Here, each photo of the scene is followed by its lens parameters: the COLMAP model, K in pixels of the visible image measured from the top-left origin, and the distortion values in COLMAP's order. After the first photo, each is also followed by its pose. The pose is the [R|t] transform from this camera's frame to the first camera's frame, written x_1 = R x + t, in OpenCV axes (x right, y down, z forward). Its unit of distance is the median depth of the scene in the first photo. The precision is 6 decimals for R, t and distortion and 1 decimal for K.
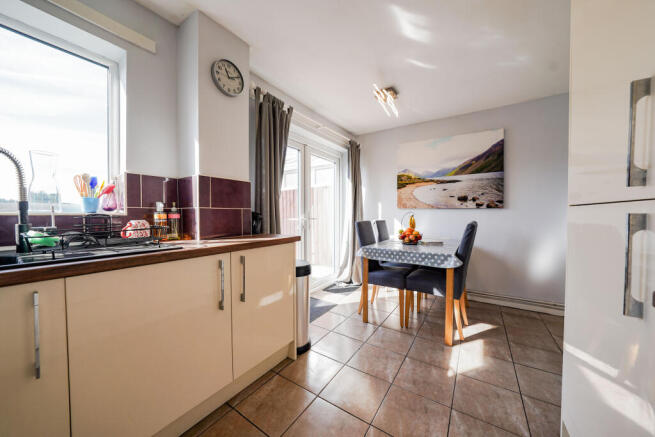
lens RADIAL K [[226.9, 0, 324.6], [0, 226.9, 217.3], [0, 0, 1]] dist [-0.017351, 0.000586]
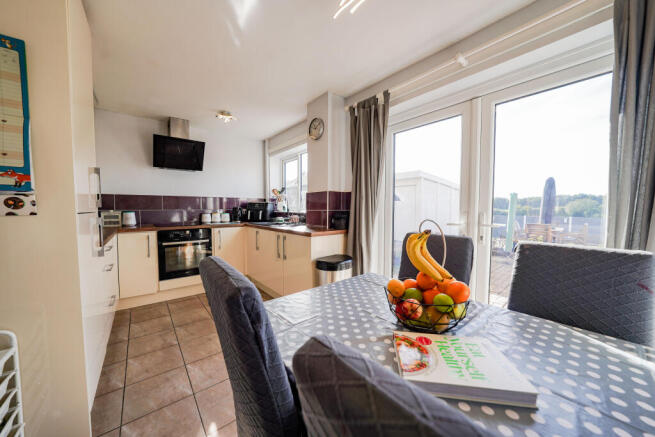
lens RADIAL K [[226.9, 0, 321.6], [0, 226.9, 218.9], [0, 0, 1]] dist [-0.017351, 0.000586]
pose [[-0.293400, 0.049594, -0.954703, 1.054932], [-0.018842, 0.998159, 0.057642, -0.068287], [0.955804, 0.034901, -0.291925, 1.432407]]
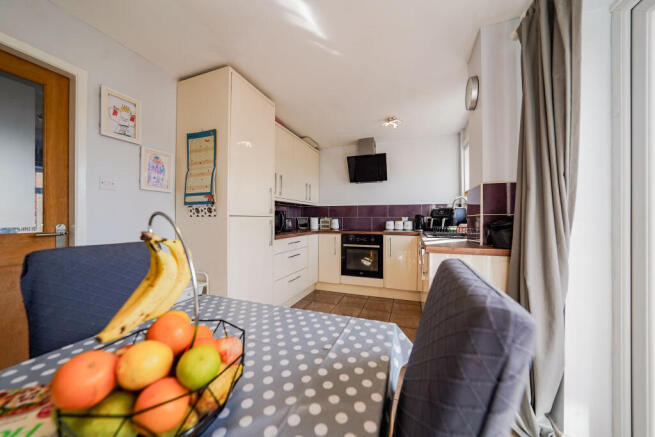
lens RADIAL K [[226.9, 0, 324.1], [0, 226.9, 218.6], [0, 0, 1]] dist [-0.017351, 0.000586]
pose [[-0.974704, 0.004567, -0.223451, 0.453342], [-0.000033, 0.999788, 0.020582, -0.043411], [0.223498, 0.020068, -0.974498, 1.771594]]
